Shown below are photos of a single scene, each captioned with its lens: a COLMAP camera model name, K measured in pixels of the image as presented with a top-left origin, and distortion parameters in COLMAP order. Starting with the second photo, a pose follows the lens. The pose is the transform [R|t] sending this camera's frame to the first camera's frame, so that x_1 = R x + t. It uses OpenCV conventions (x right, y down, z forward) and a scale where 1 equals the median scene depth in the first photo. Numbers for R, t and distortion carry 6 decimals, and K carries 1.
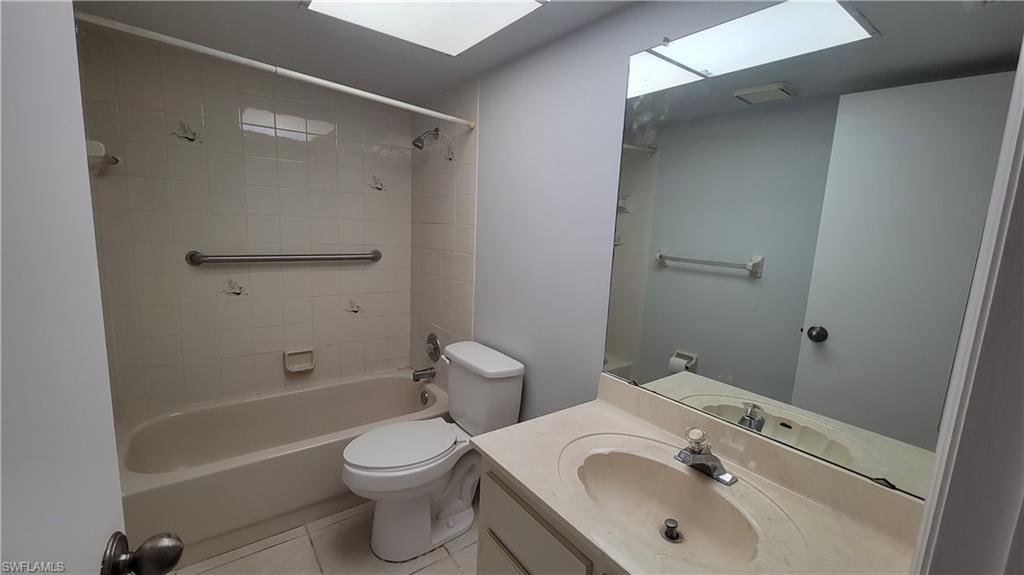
lens RADIAL K [[415.6, 0, 512.0], [0, 415.6, 287.5], [0, 0, 1]] dist [-0.003645, -0.000285]
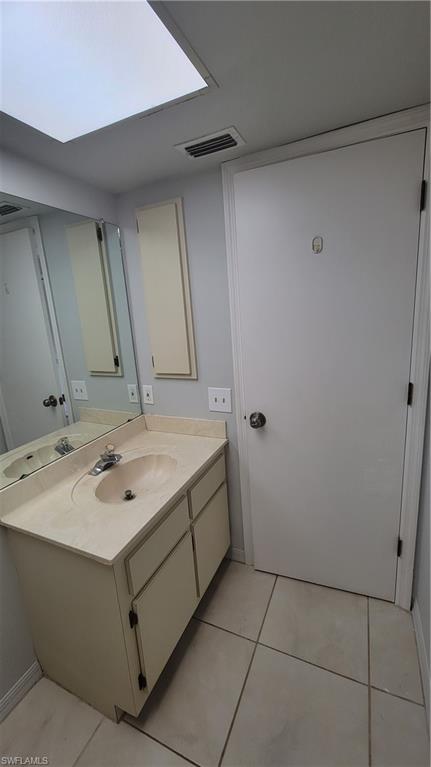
lens RADIAL K [[312.8, 0, 215.5], [0, 312.8, 383.5], [0, 0, 1]] dist [0.000573, -0.000454]
pose [[-0.485492, -0.219141, 0.846330, -0.767489], [0.179692, 0.922391, 0.341914, -0.252892], [-0.855575, 0.318076, -0.408435, 0.931599]]
